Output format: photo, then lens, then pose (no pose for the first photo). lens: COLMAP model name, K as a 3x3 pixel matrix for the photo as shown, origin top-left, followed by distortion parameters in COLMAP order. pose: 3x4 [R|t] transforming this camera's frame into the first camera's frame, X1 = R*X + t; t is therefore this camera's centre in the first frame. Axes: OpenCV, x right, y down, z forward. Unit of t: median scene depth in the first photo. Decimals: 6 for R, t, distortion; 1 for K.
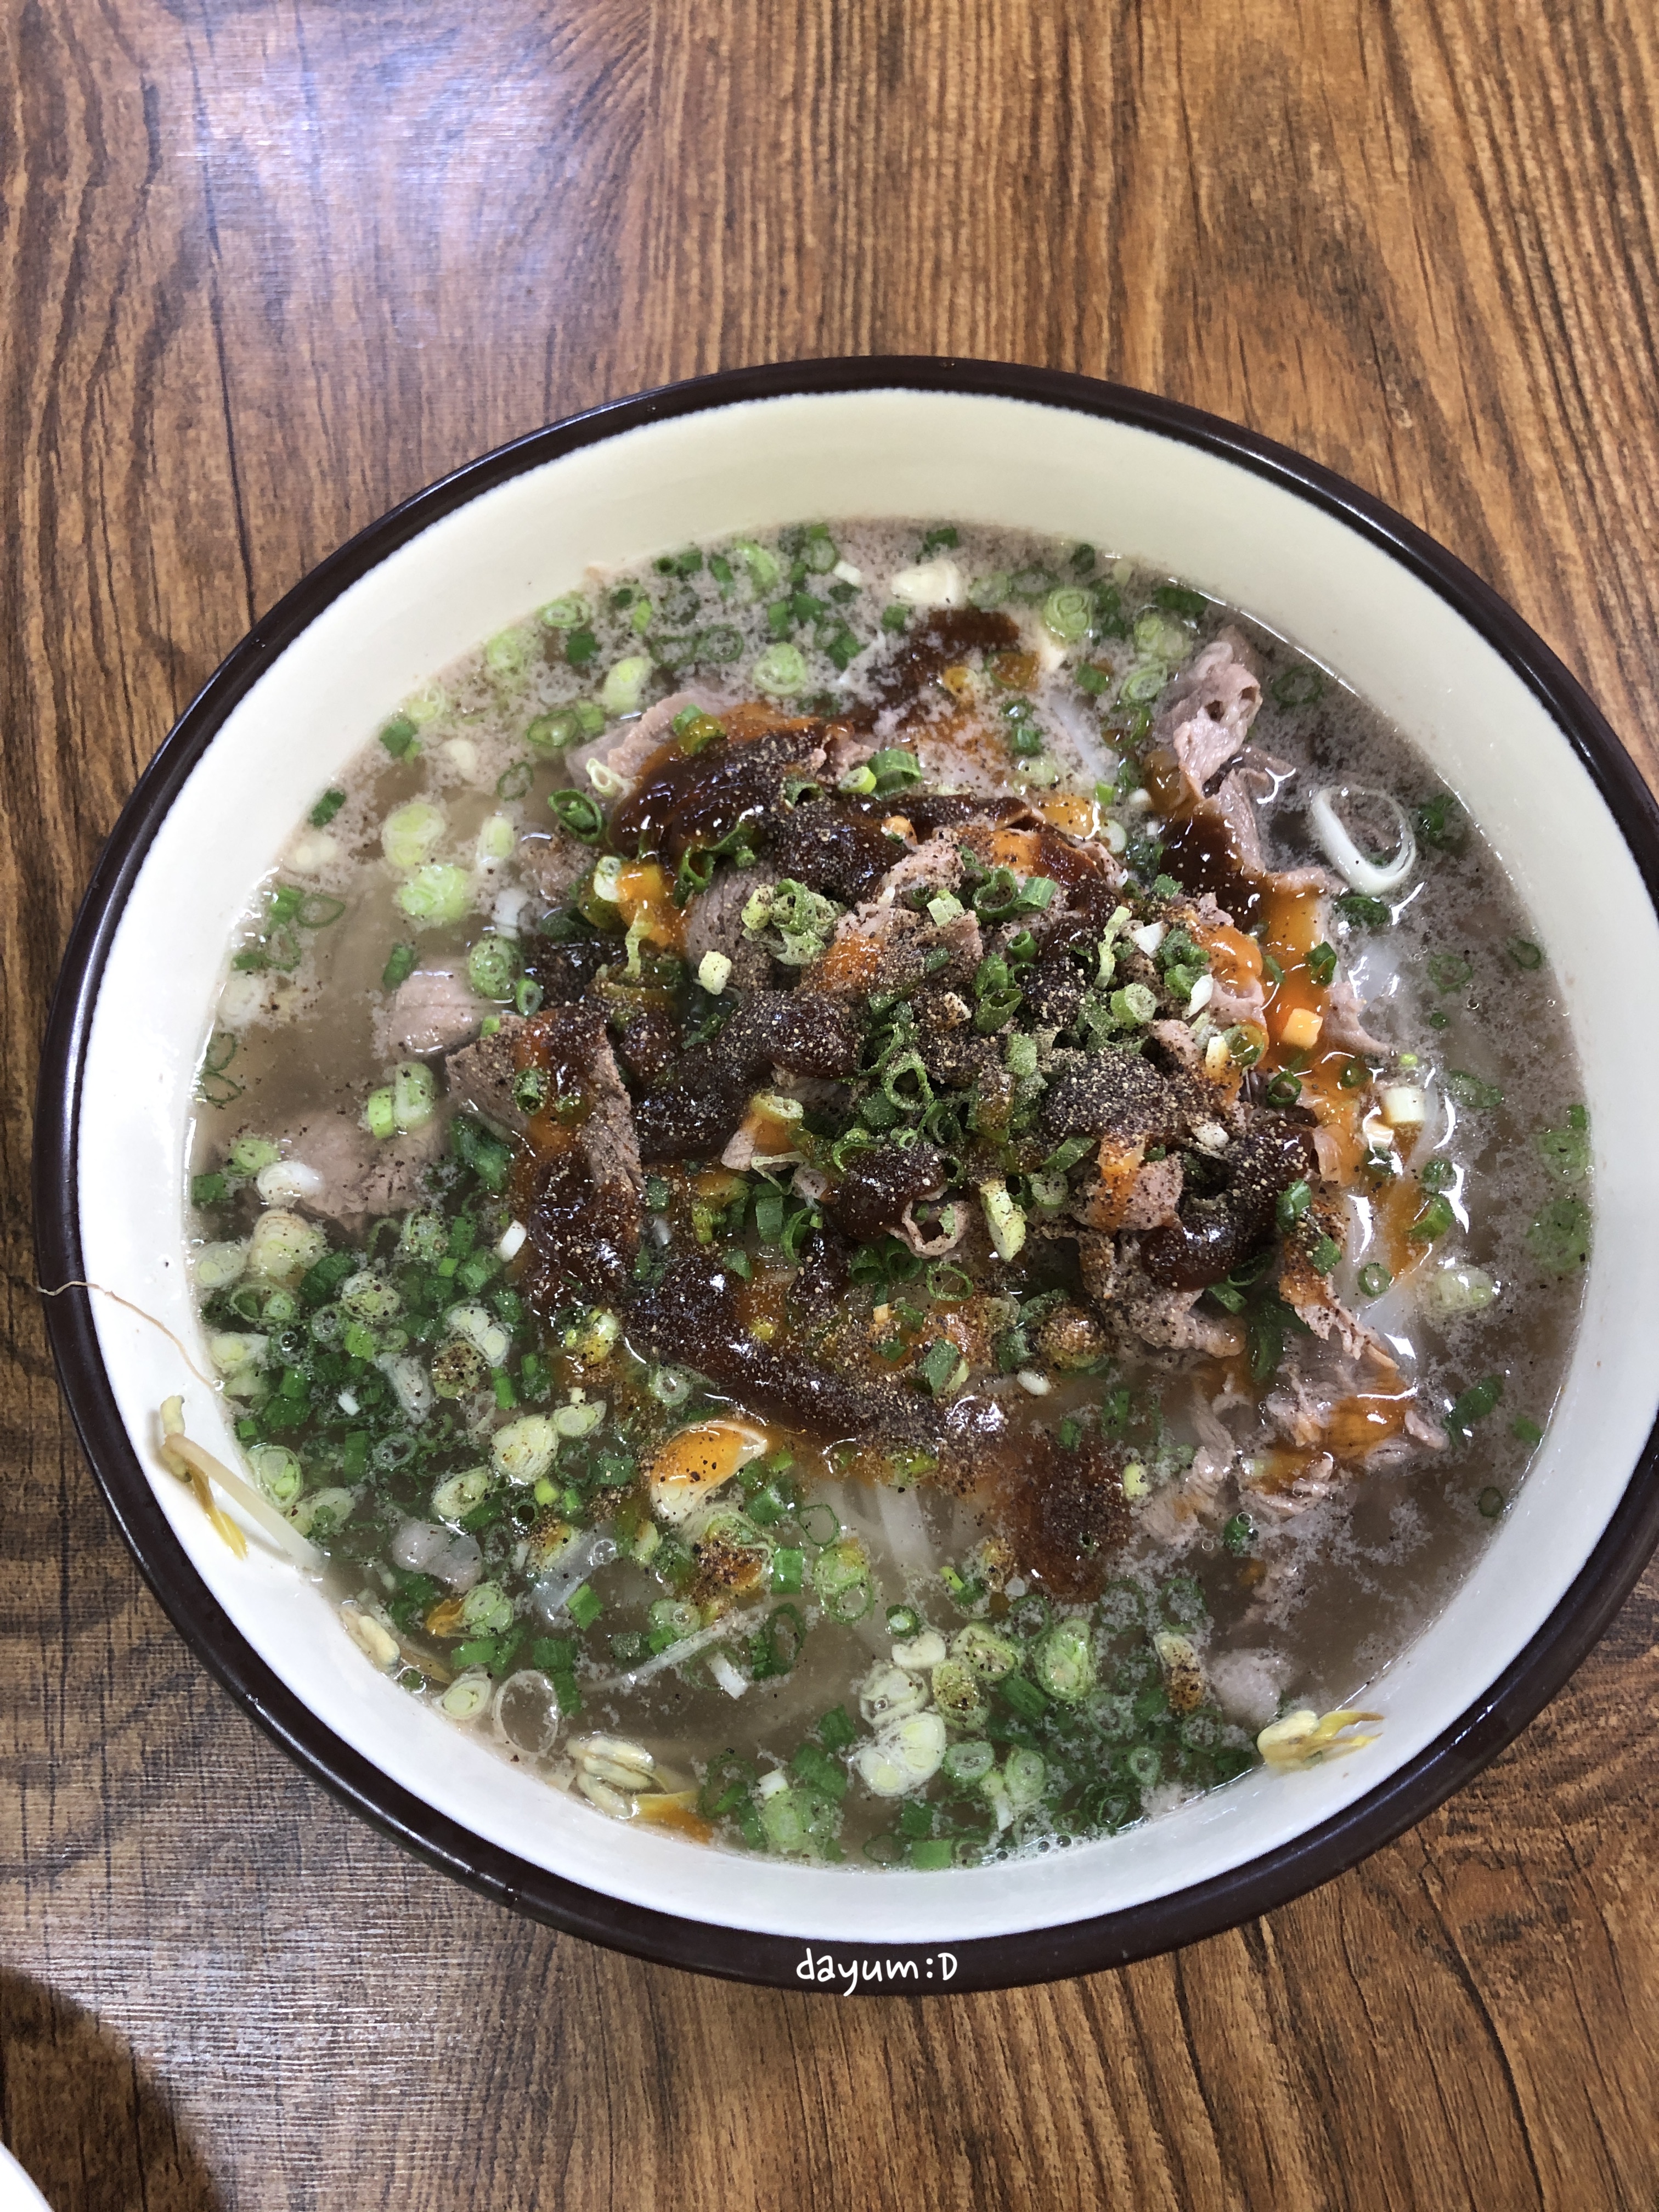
lens RADIAL K [[1830.5, 0, 827.9], [0, 1830.5, 1105.5], [0, 0, 1]] dist [-0.014127, 0.018652]
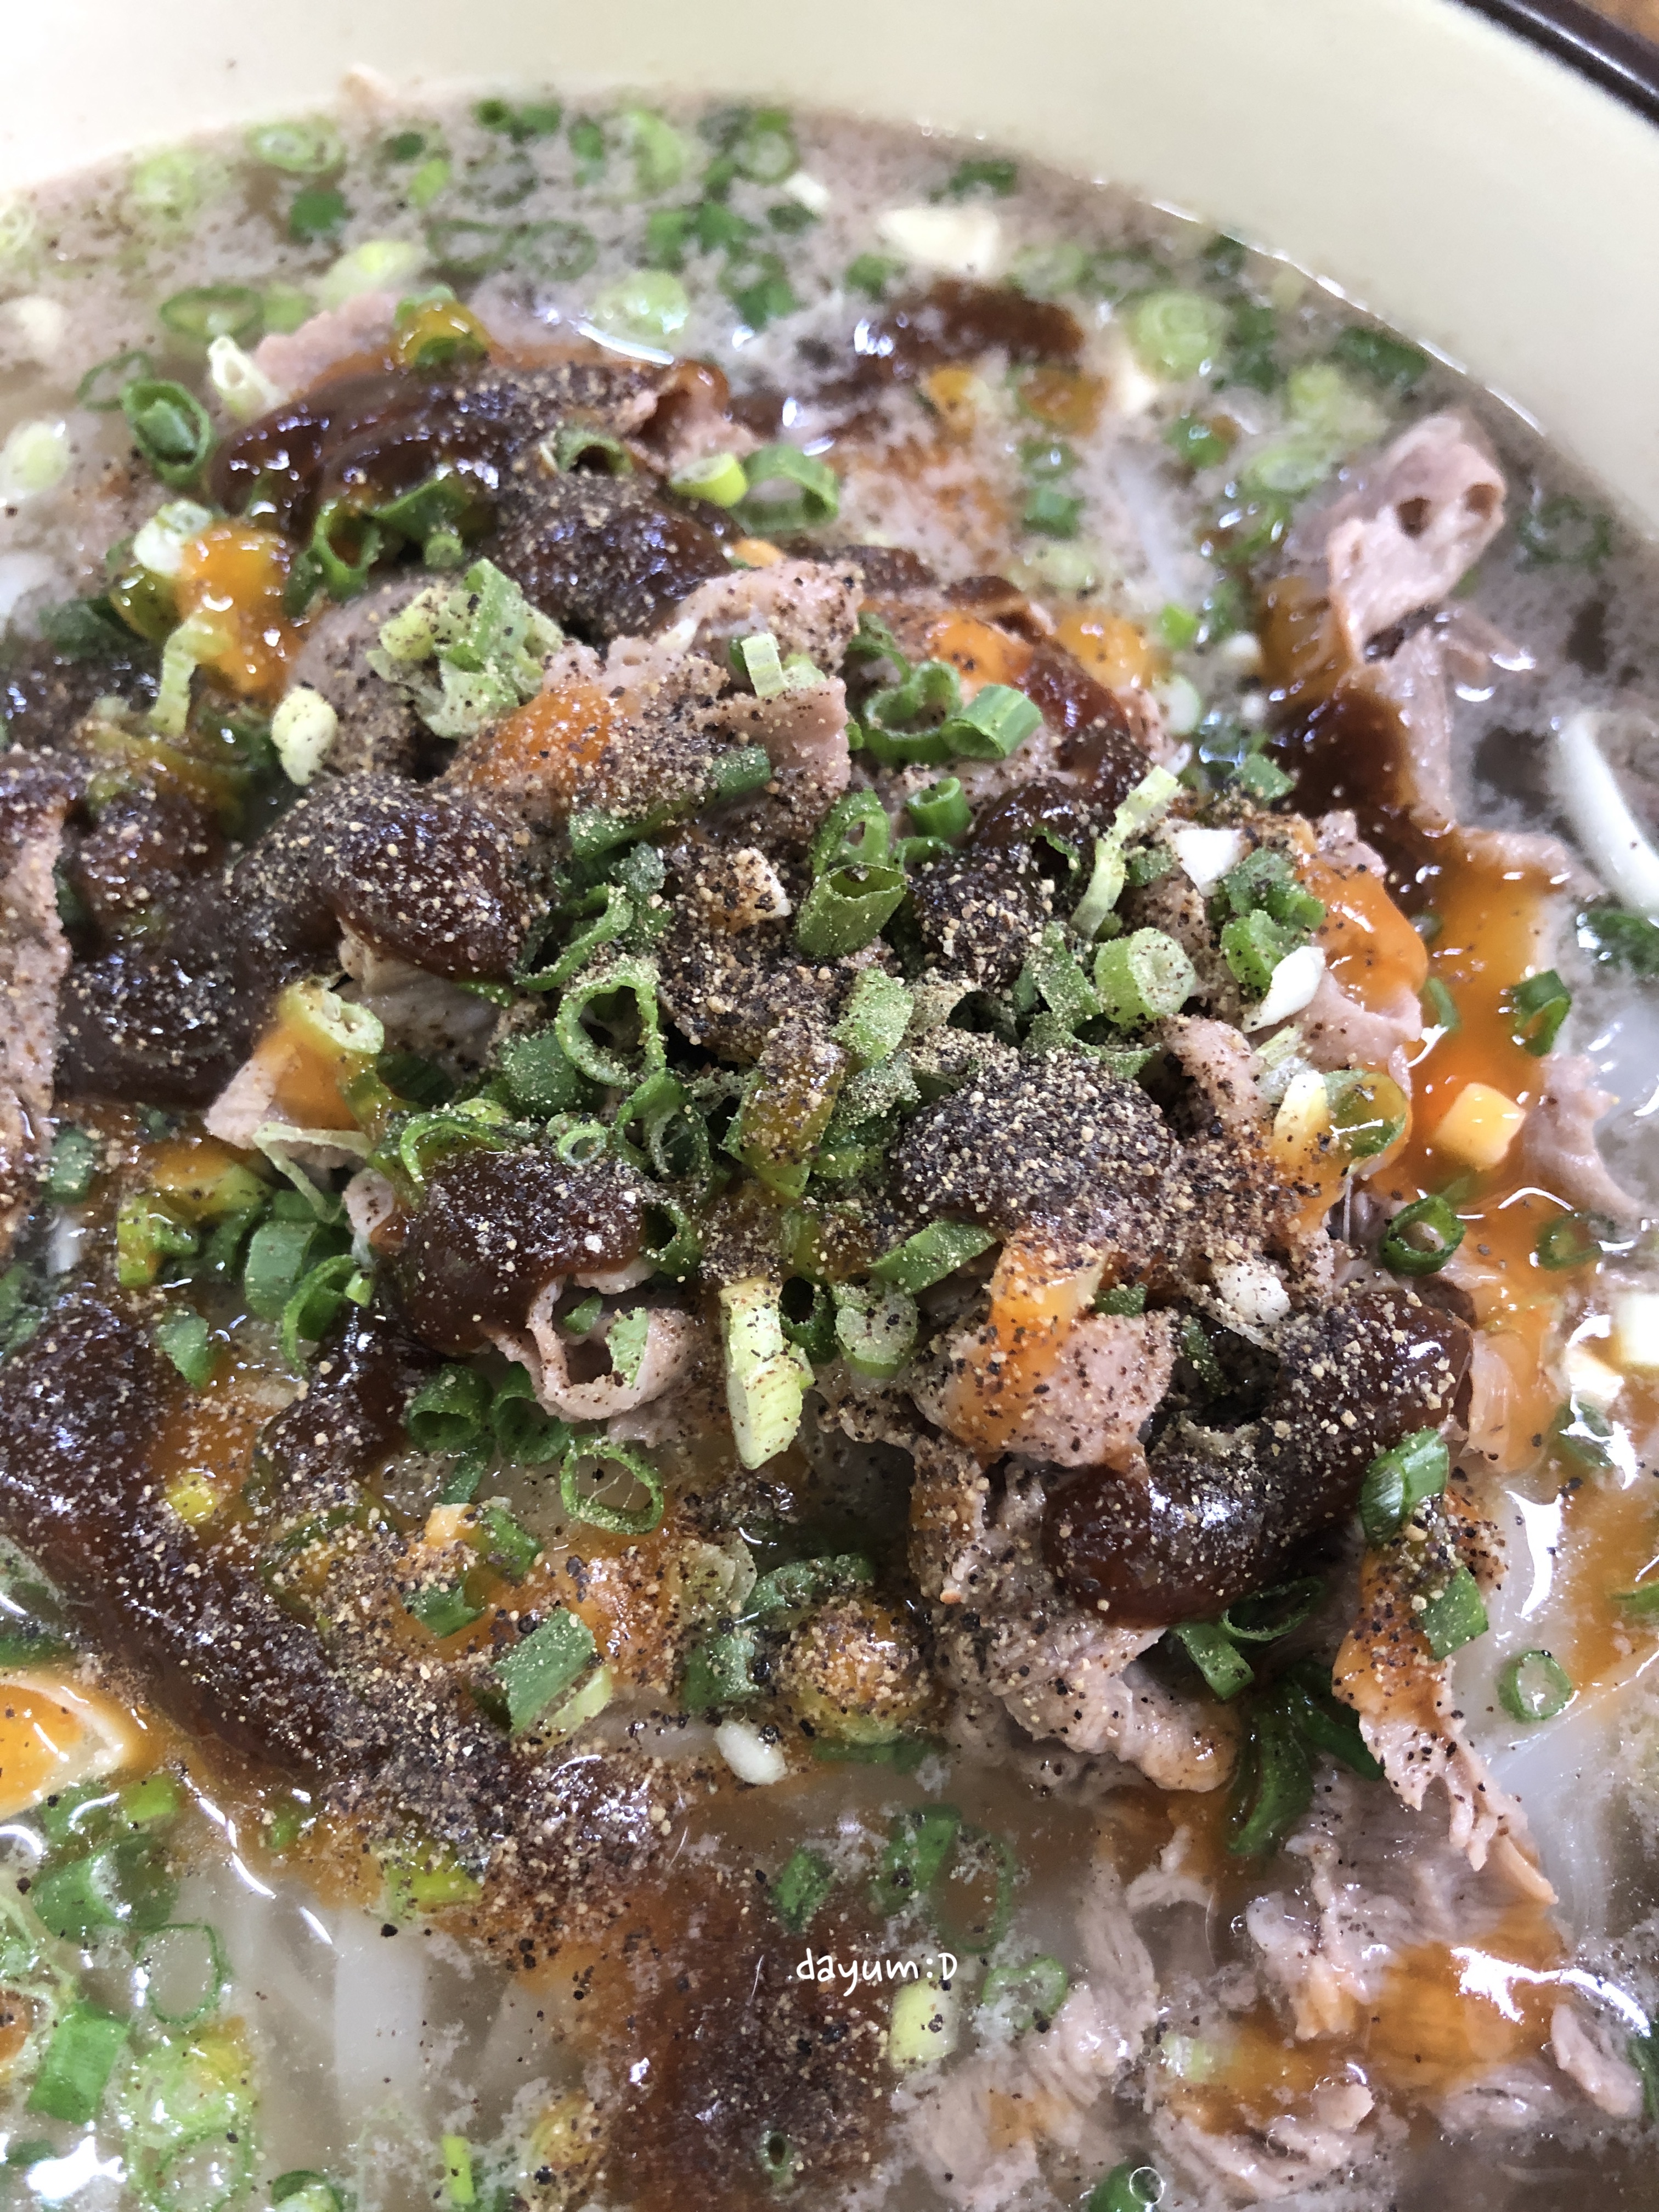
lens RADIAL K [[1830.5, 0, 894.2], [0, 1830.5, 1139.0], [0, 0, 1]] dist [-0.014127, 0.018652]
pose [[0.974489, 0.223855, 0.016141, 0.106119], [-0.221401, 0.970608, -0.094348, 0.041035], [-0.036787, 0.088368, 0.995408, 0.542012]]
